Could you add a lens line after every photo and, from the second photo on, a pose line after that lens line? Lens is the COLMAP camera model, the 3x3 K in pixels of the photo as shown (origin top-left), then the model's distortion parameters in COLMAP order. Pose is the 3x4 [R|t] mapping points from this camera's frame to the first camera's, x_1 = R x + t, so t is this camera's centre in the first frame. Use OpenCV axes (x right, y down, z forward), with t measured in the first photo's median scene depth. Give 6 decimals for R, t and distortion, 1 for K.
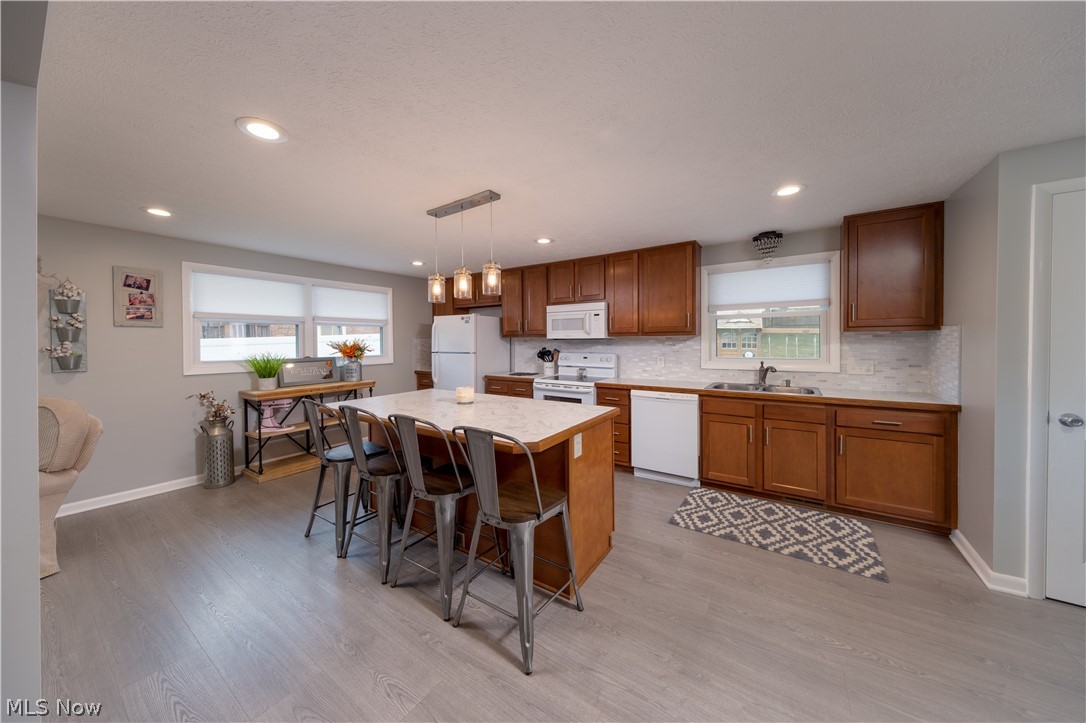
lens RADIAL K [[363.4, 0, 541.0], [0, 363.4, 344.8], [0, 0, 1]] dist [0.007988, -0.001455]
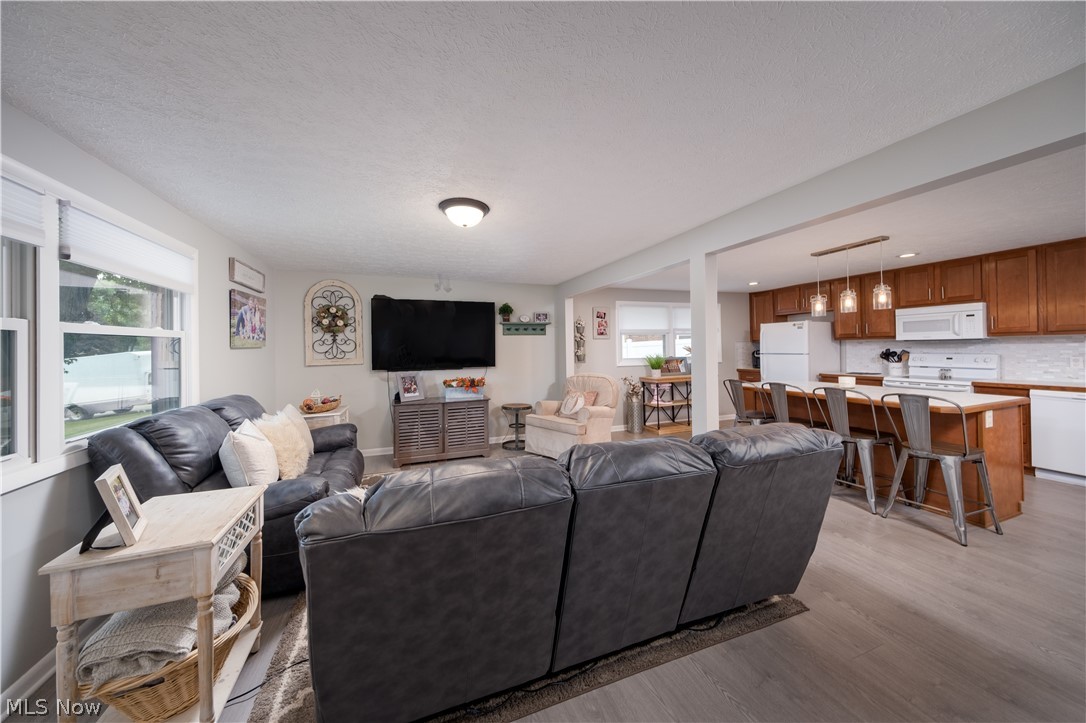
lens RADIAL K [[363.4, 0, 542.7], [0, 363.4, 348.7], [0, 0, 1]] dist [0.007988, -0.001455]
pose [[0.813474, -0.009659, -0.581520, -0.233518], [0.007444, 0.999953, -0.006196, 0.007619], [0.581553, 0.000711, 0.813508, -0.549364]]
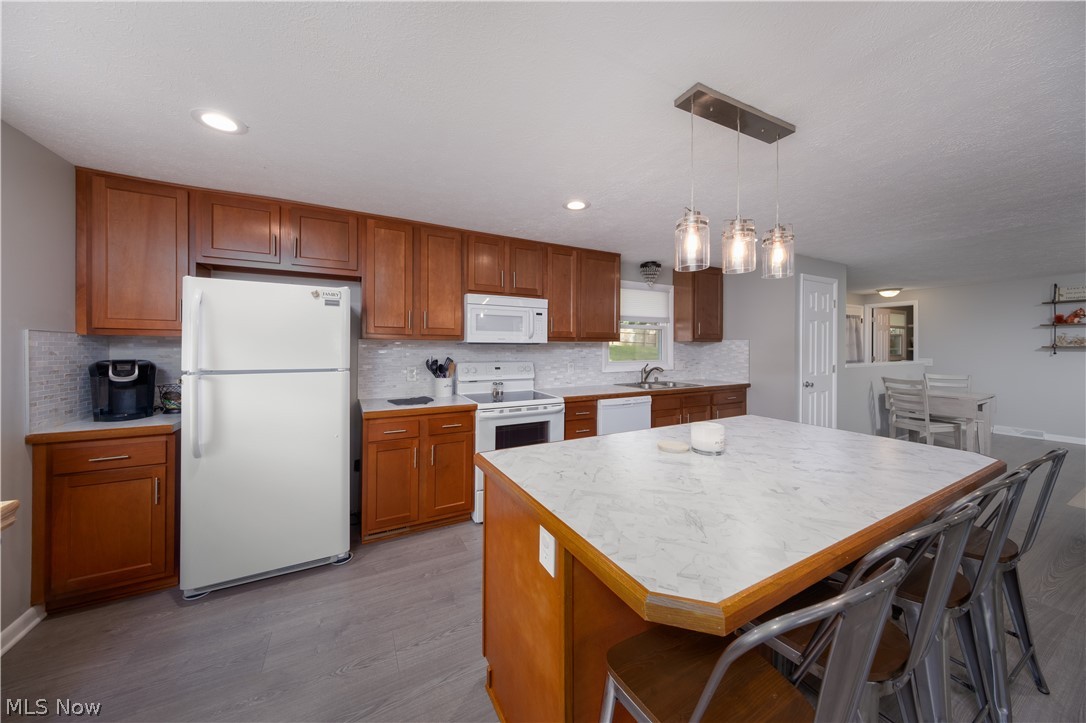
lens RADIAL K [[363.4, 0, 544.8], [0, 363.4, 354.0], [0, 0, 1]] dist [0.007988, -0.001455]
pose [[0.464787, -0.015066, 0.885294, -0.580374], [0.000378, 0.999859, 0.016817, -0.007984], [-0.885423, -0.007482, 0.464727, 0.643647]]
